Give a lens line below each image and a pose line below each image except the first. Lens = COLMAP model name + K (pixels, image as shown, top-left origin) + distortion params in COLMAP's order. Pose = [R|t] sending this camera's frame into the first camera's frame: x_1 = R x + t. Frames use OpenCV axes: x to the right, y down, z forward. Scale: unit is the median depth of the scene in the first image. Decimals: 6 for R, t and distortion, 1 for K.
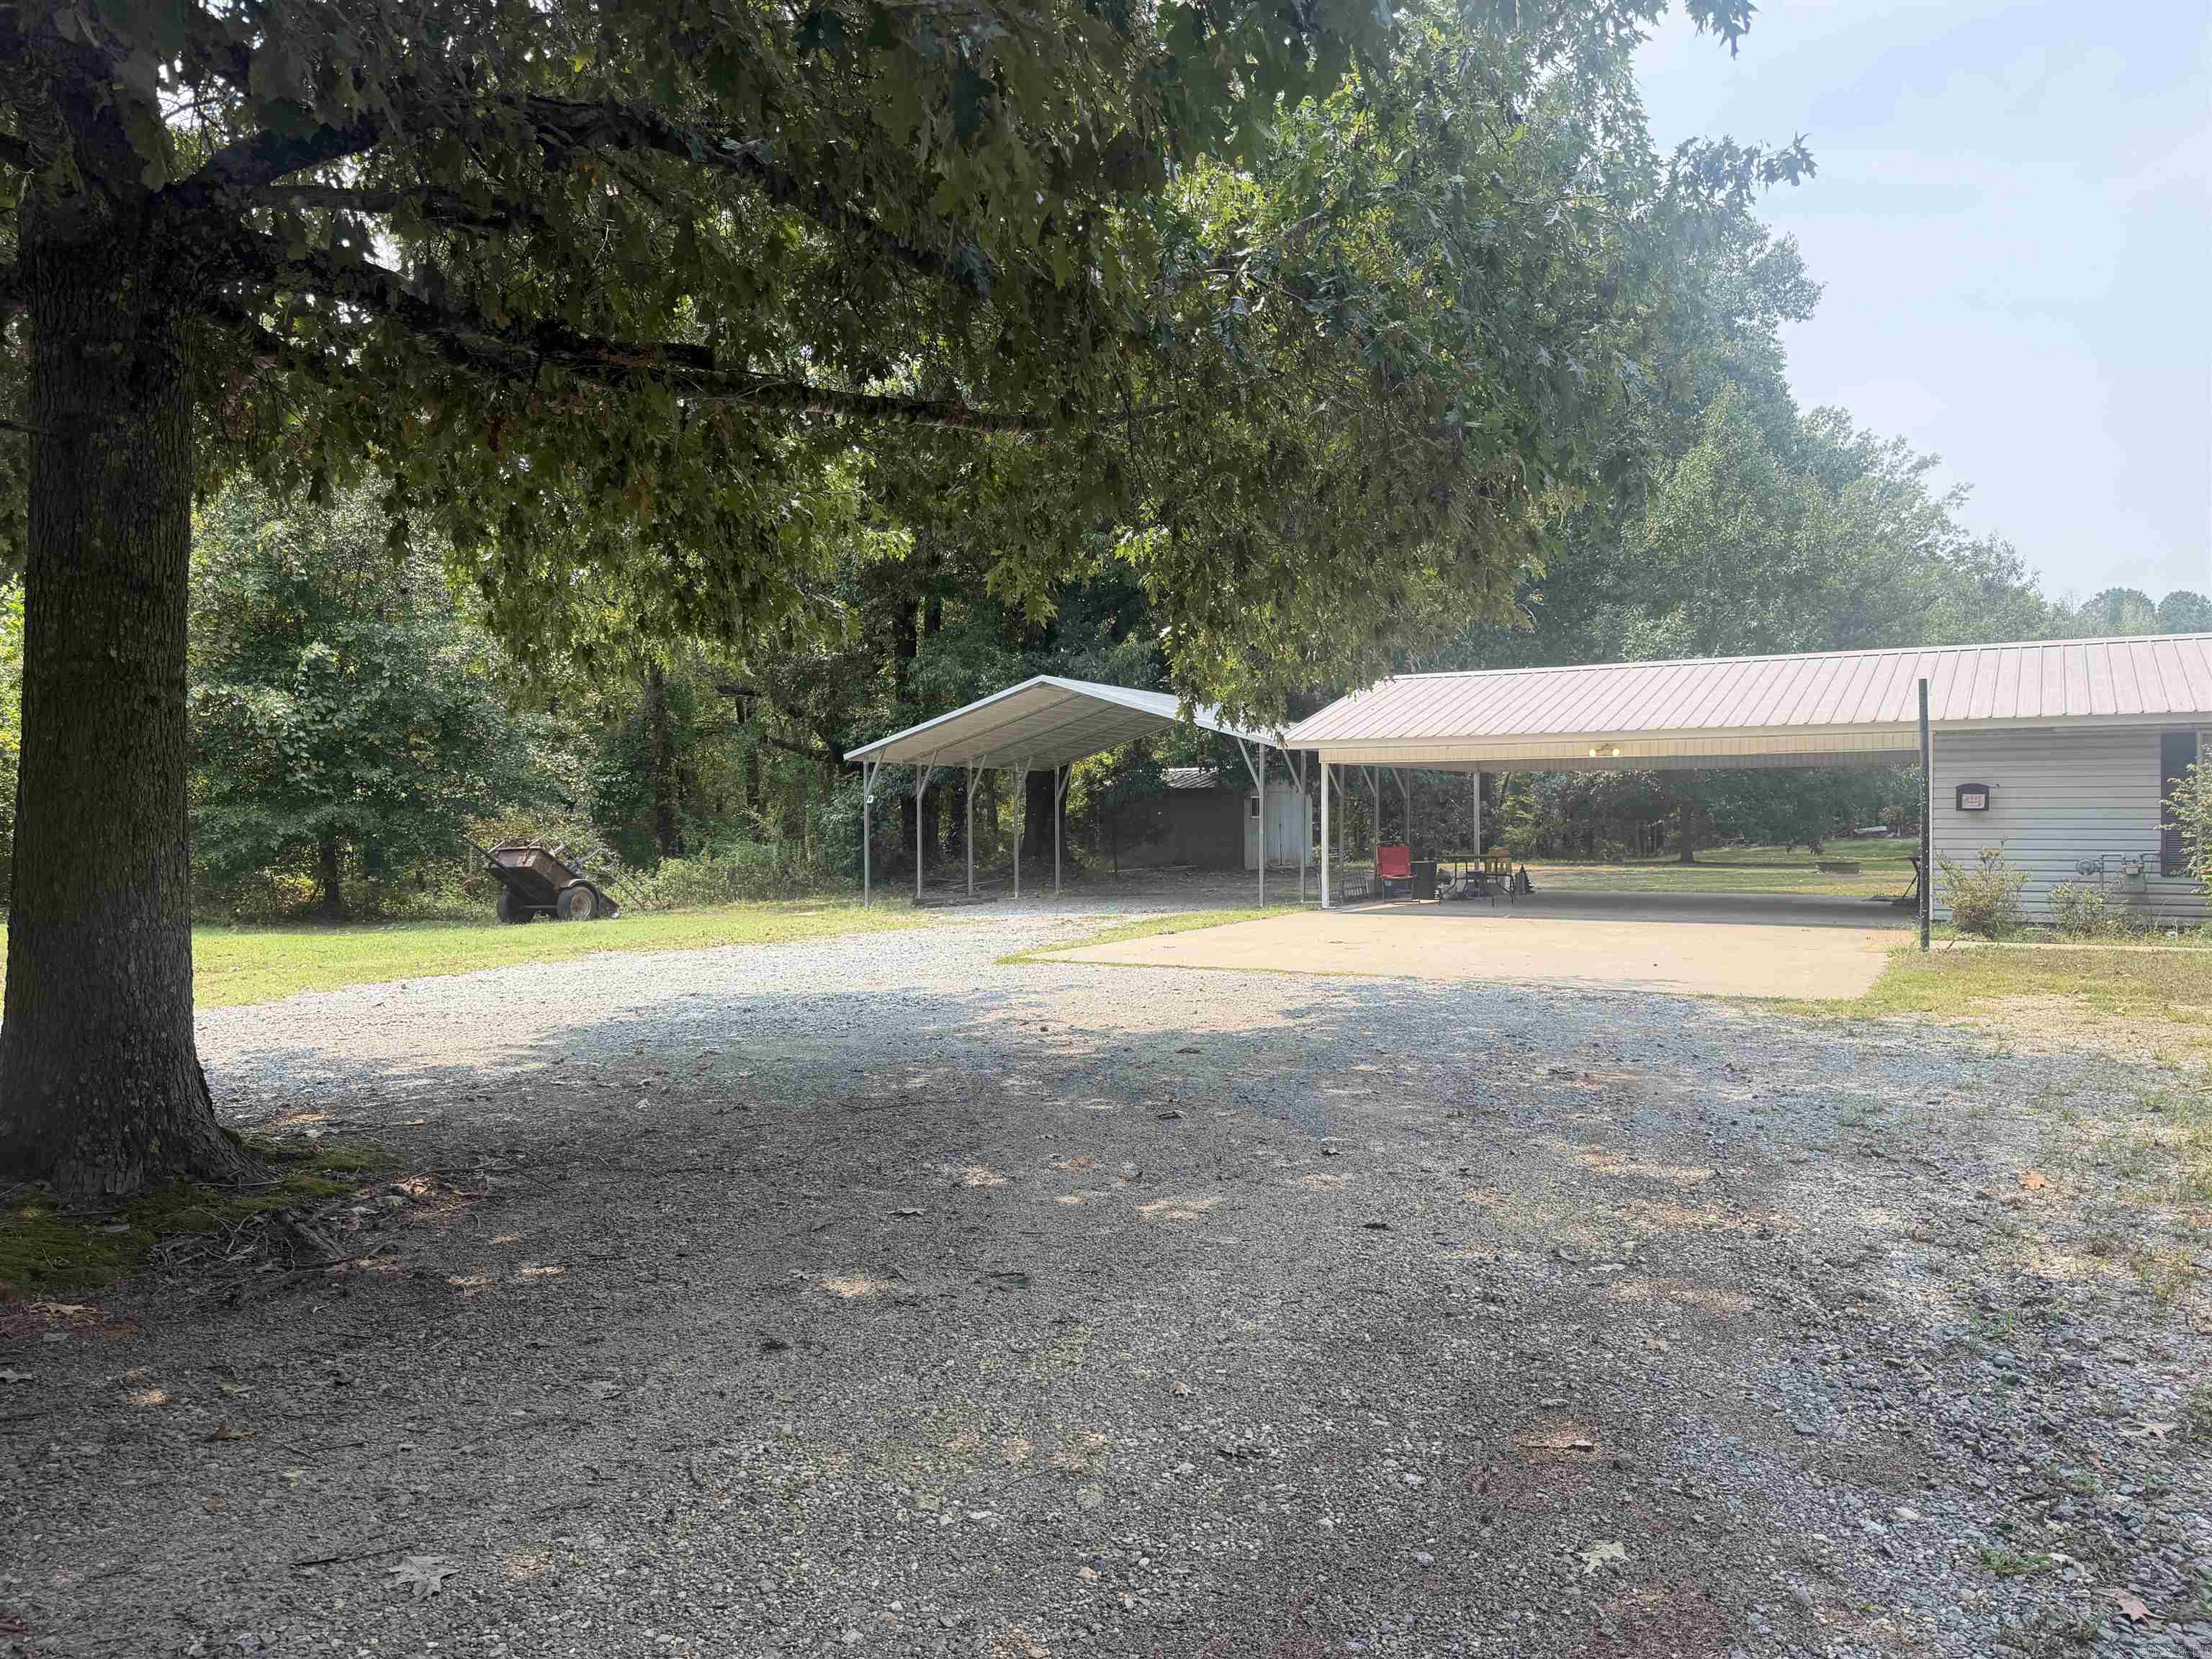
lens RADIAL K [[1538.2, 0, 1106.0], [0, 1538.2, 829.5], [0, 0, 1]] dist [0.082172, -0.113099]
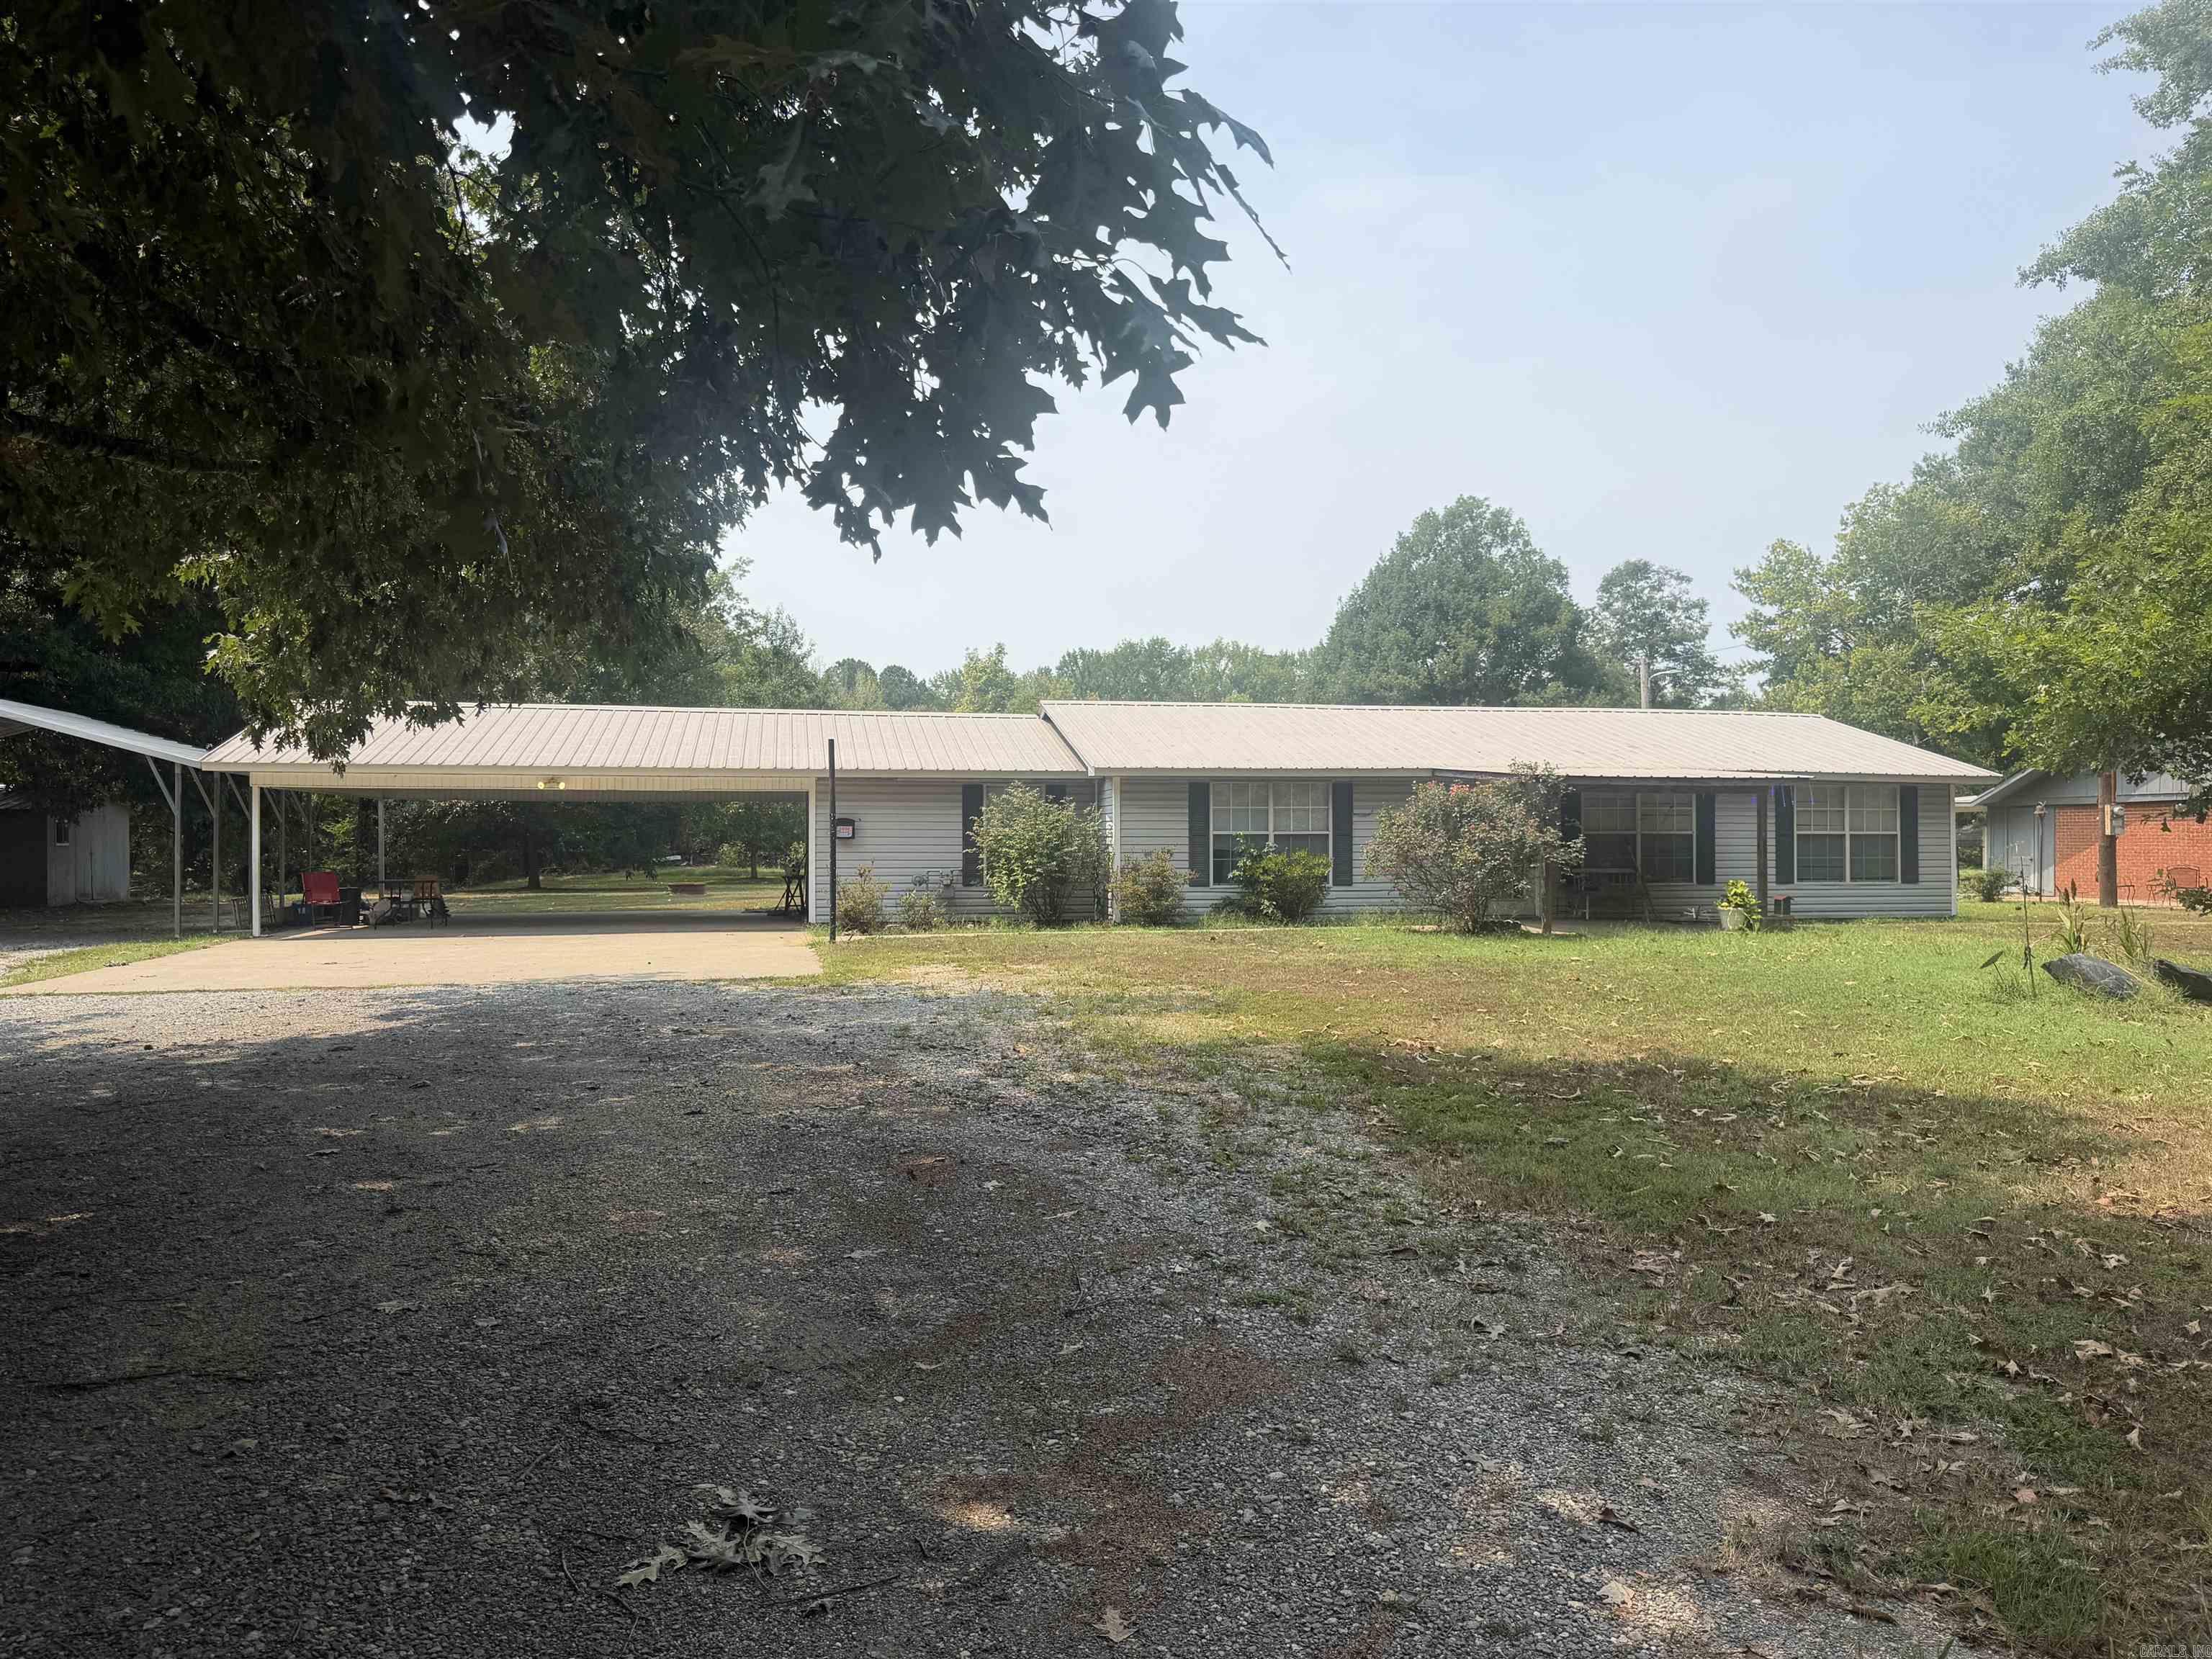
lens RADIAL K [[1538.2, 0, 1106.0], [0, 1538.2, 829.5], [0, 0, 1]] dist [0.082172, -0.113099]
pose [[0.736145, 0.010128, 0.676748, -0.130596], [0.003443, 0.999819, -0.018709, 0.004227], [-0.676815, 0.016103, 0.735977, -0.084823]]
